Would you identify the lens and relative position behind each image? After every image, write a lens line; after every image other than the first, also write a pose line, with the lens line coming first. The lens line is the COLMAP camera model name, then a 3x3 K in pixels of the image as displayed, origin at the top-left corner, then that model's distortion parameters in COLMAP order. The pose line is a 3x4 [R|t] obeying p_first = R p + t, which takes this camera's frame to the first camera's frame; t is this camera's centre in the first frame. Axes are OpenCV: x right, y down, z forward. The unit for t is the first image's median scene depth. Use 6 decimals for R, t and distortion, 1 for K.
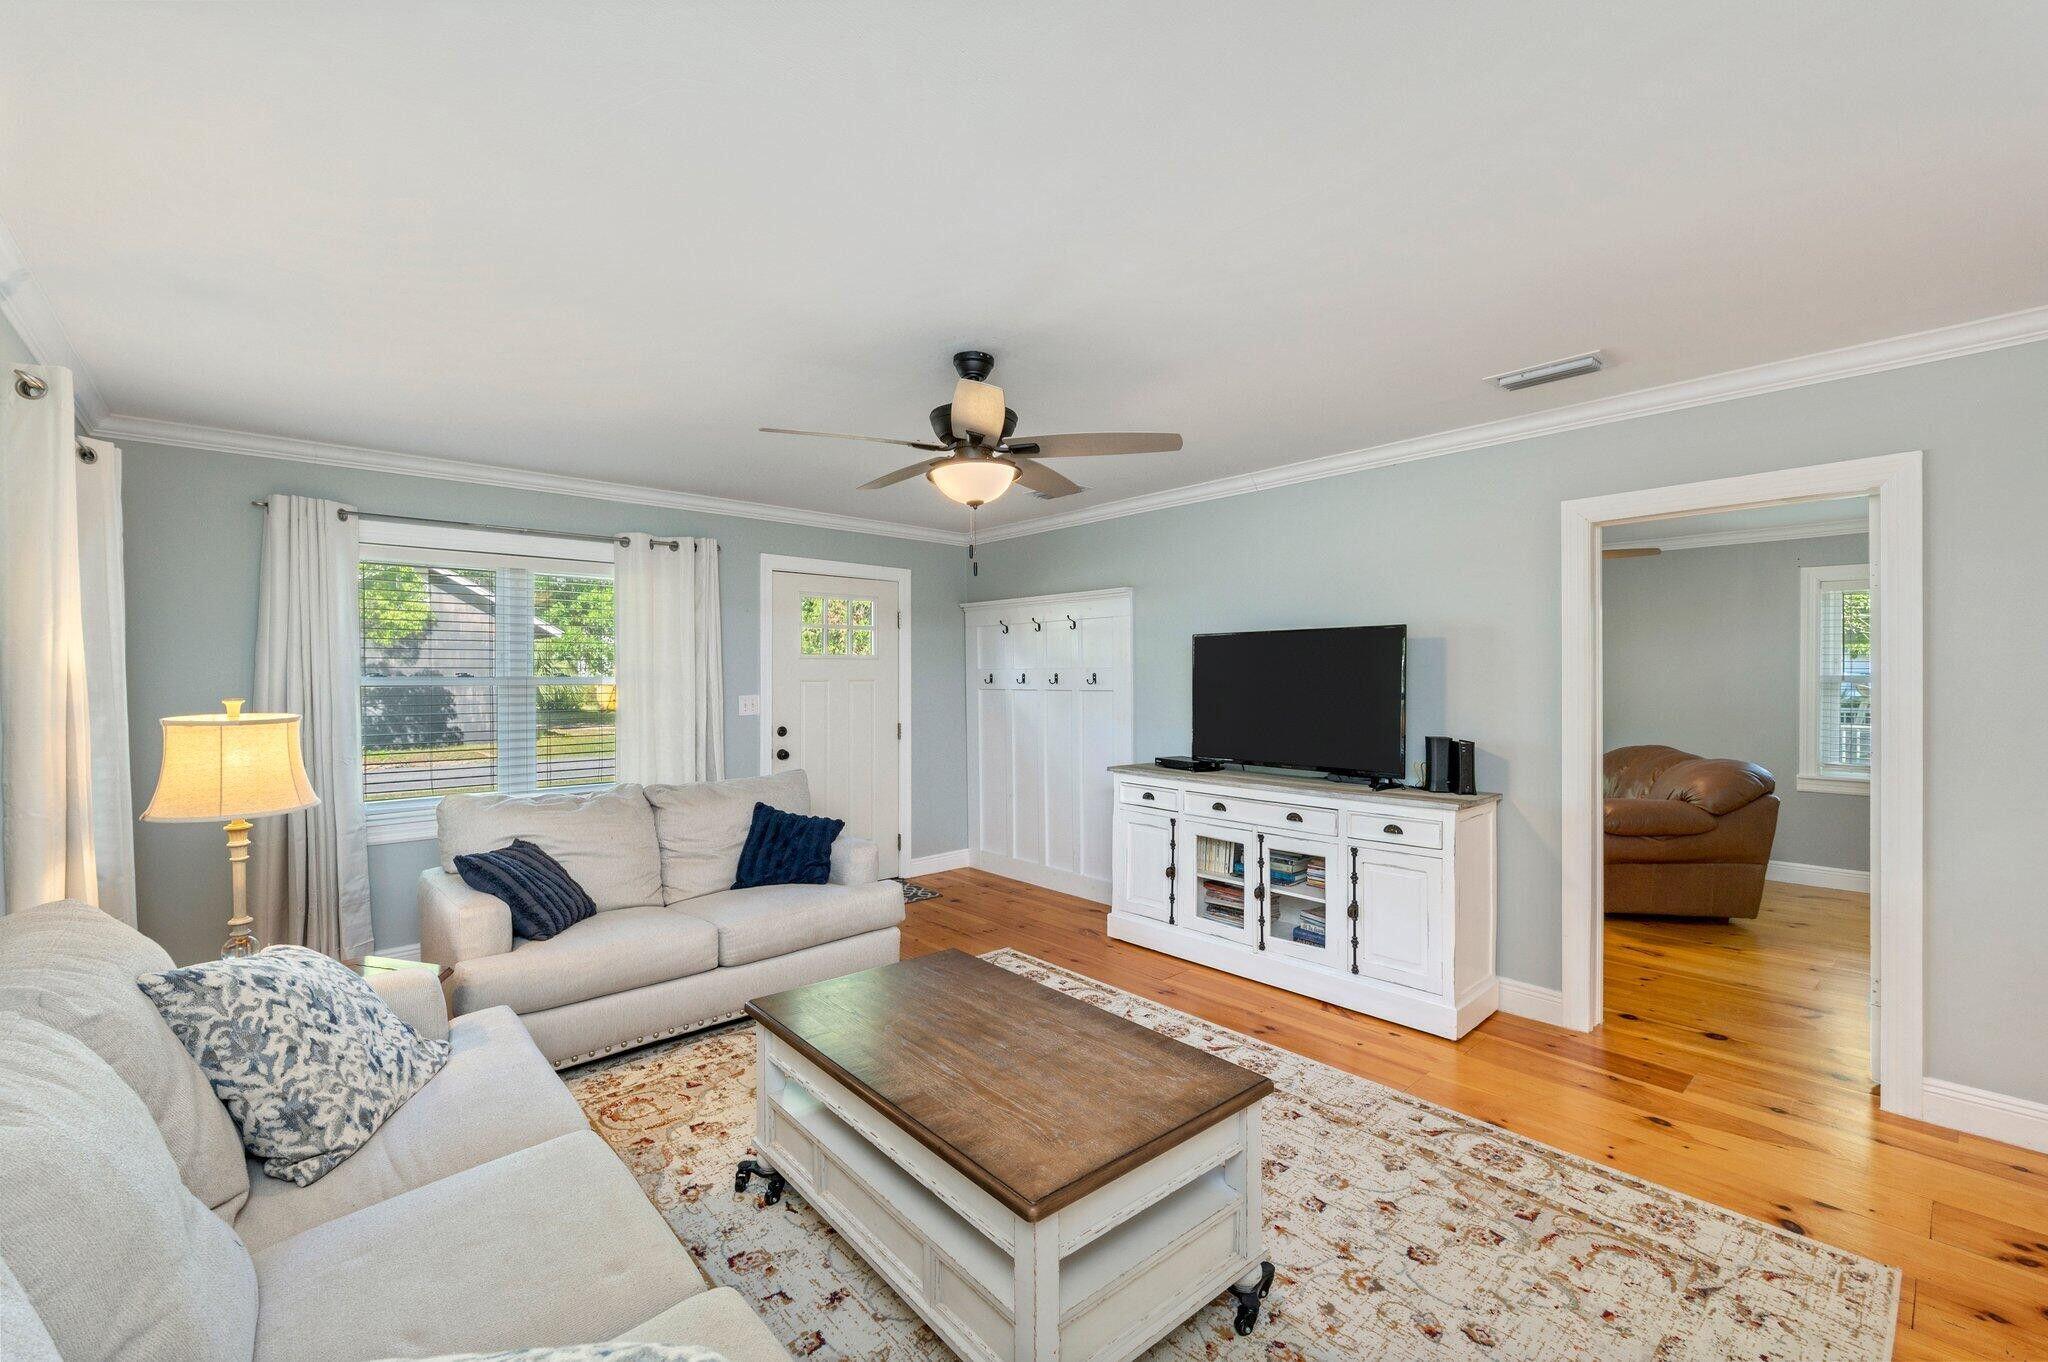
lens RADIAL K [[861.5, 0, 1024.0], [0, 861.5, 681.0], [0, 0, 1]] dist [0.000525, -0.000104]
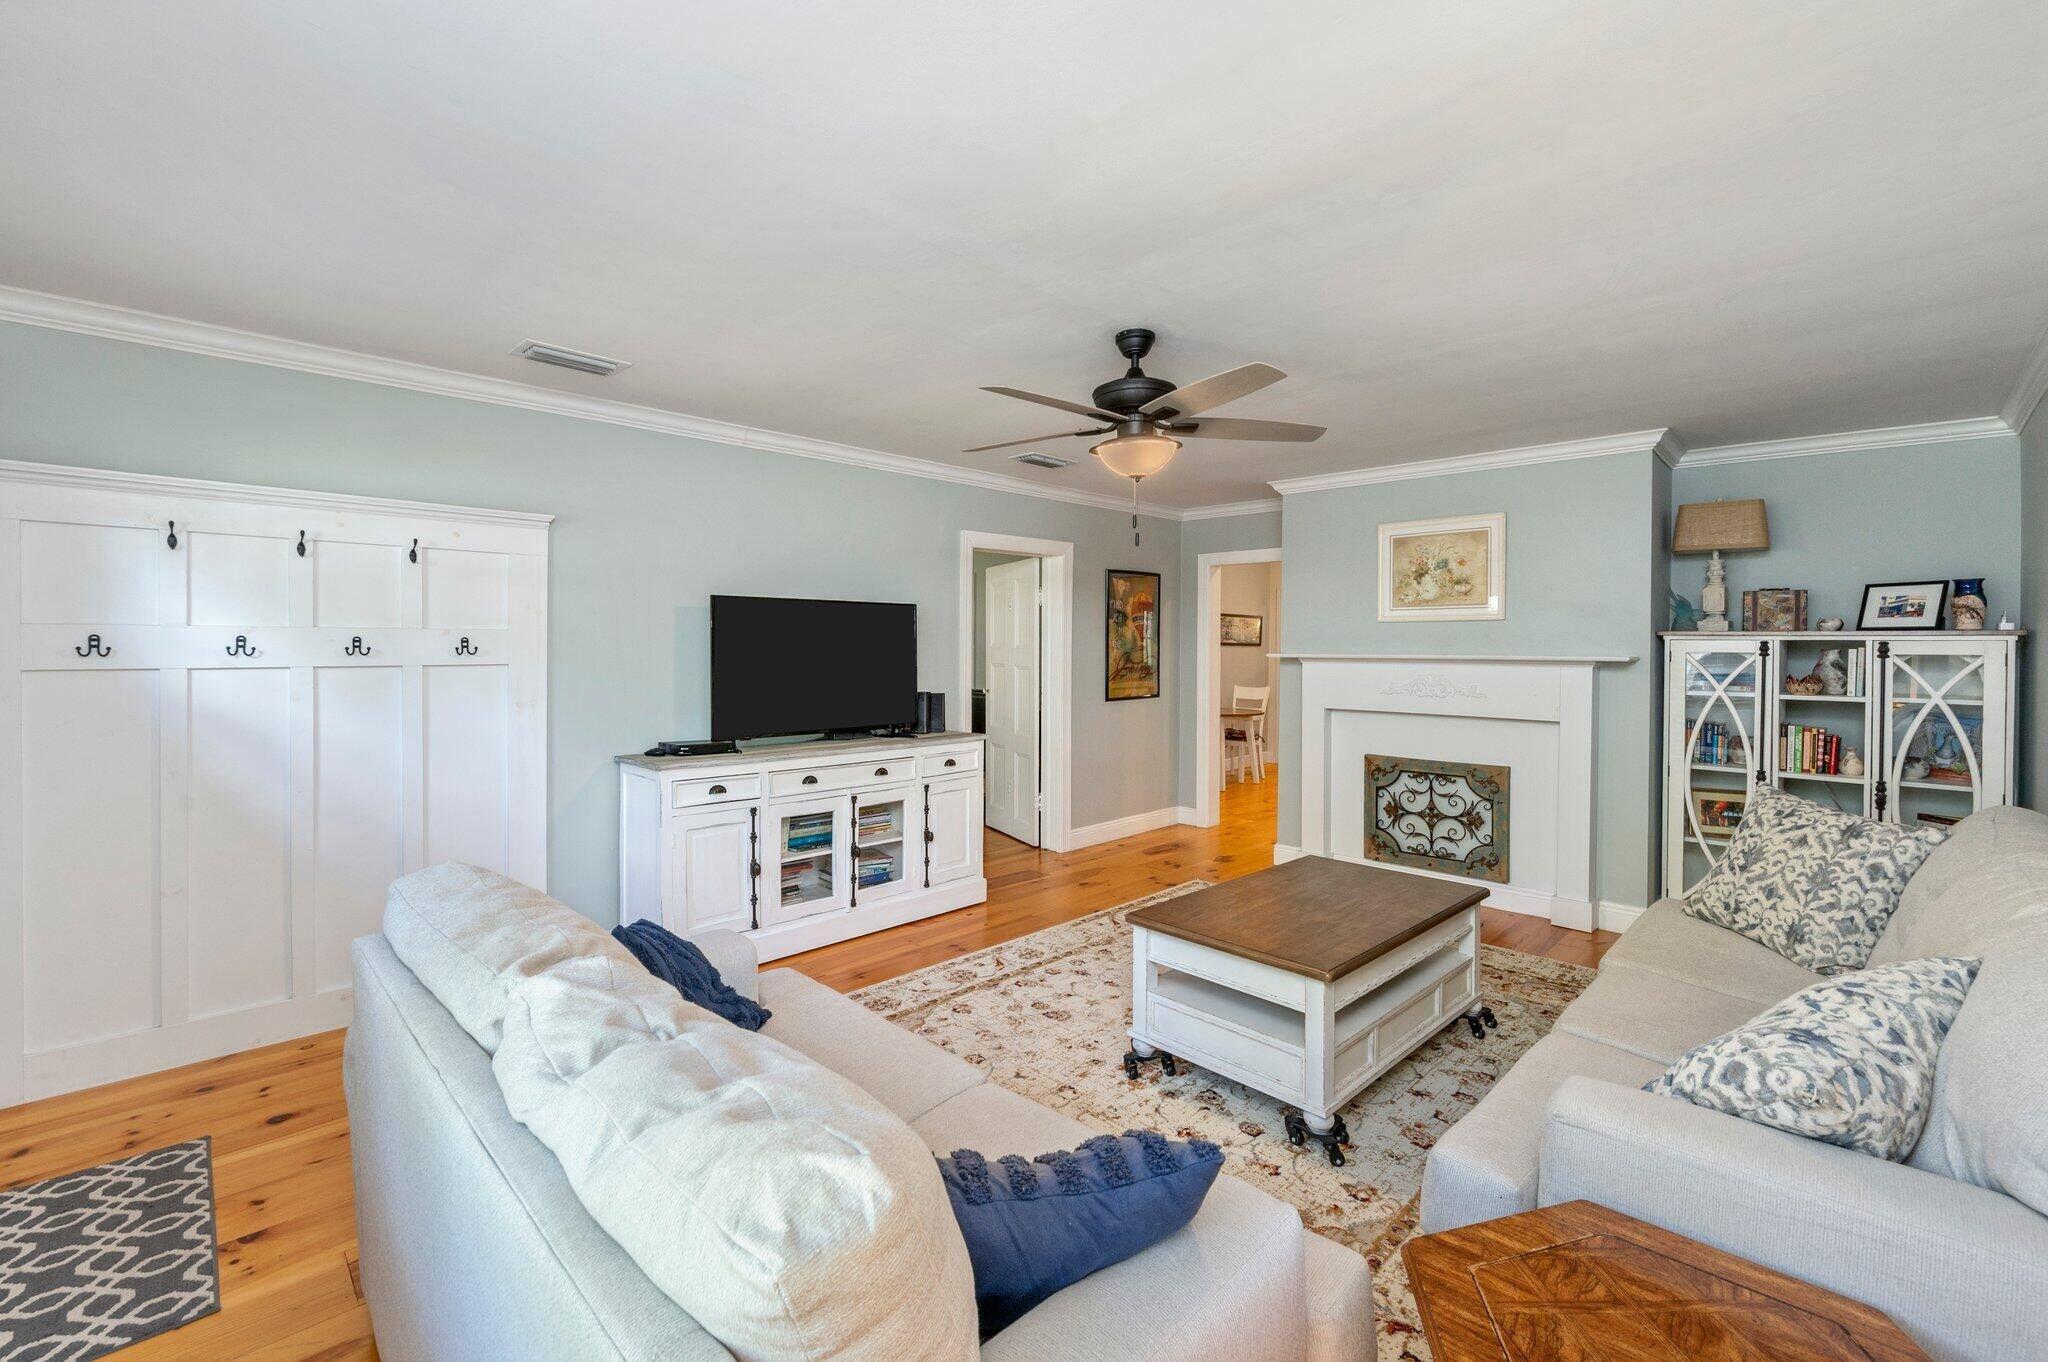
lens RADIAL K [[865.3, 0, 1024.1], [0, 865.3, 652.4], [0, 0, 1]] dist [-0.002286, -0.000283]
pose [[-0.057547, -0.001683, 0.998341, -0.851668], [0.003060, 0.999994, 0.001862, 0.003515], [-0.998338, 0.003162, -0.057541, 0.931902]]
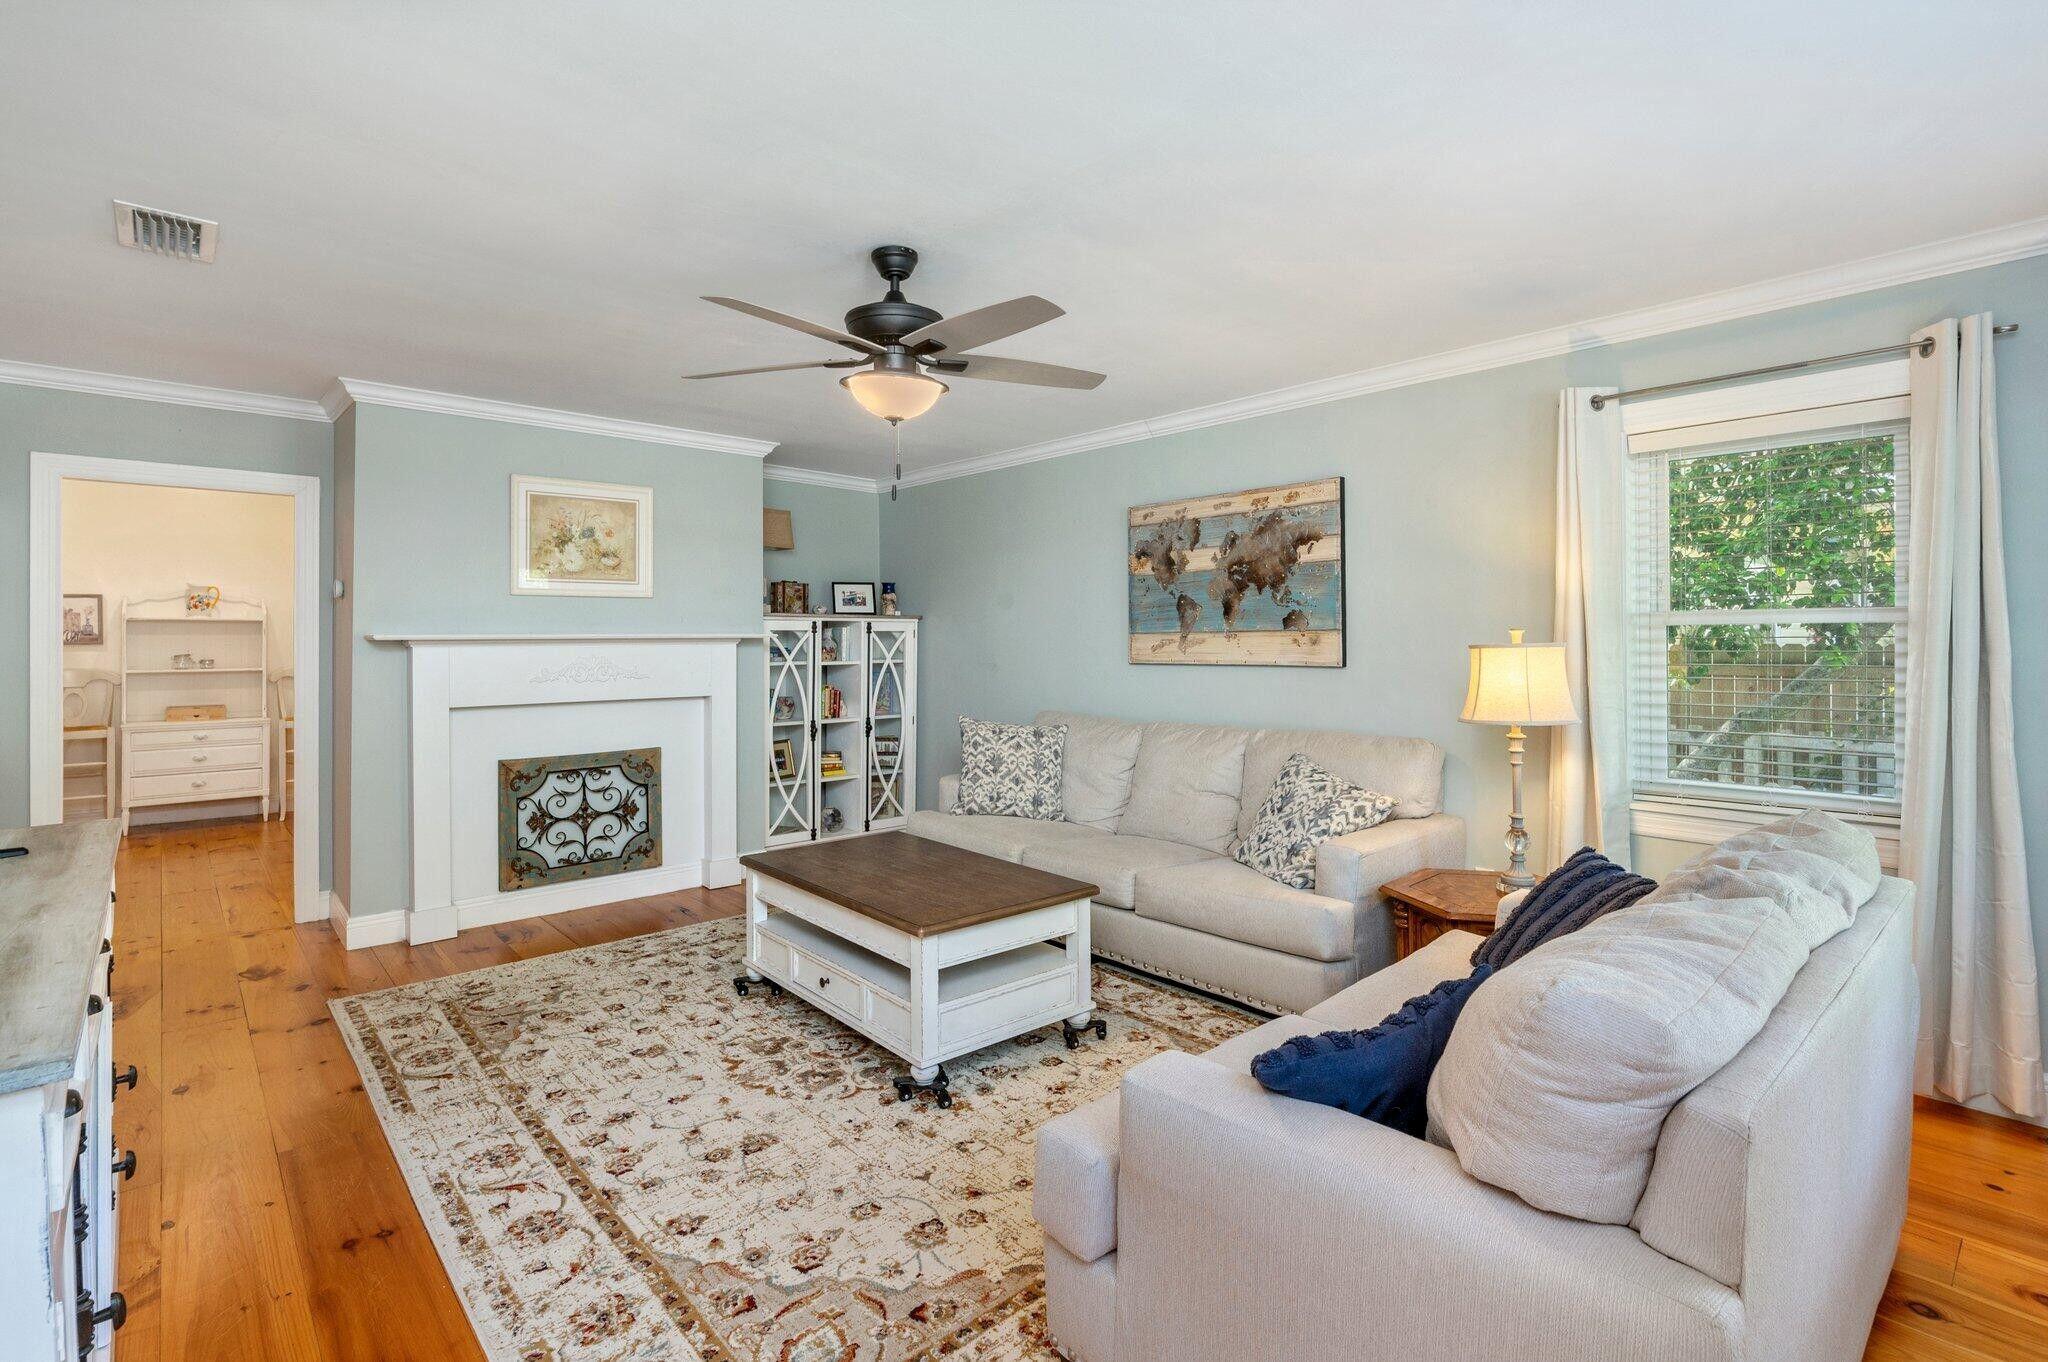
lens RADIAL K [[969.0, 0, 1030.1], [0, 969.0, 636.2], [0, 0, 1]] dist [0.000461, 0.000441]
pose [[-0.999944, 0.008494, -0.006249, -0.146854], [0.008444, 0.999932, 0.008070, 0.008738], [0.006317, 0.008017, -0.999948, 1.558602]]
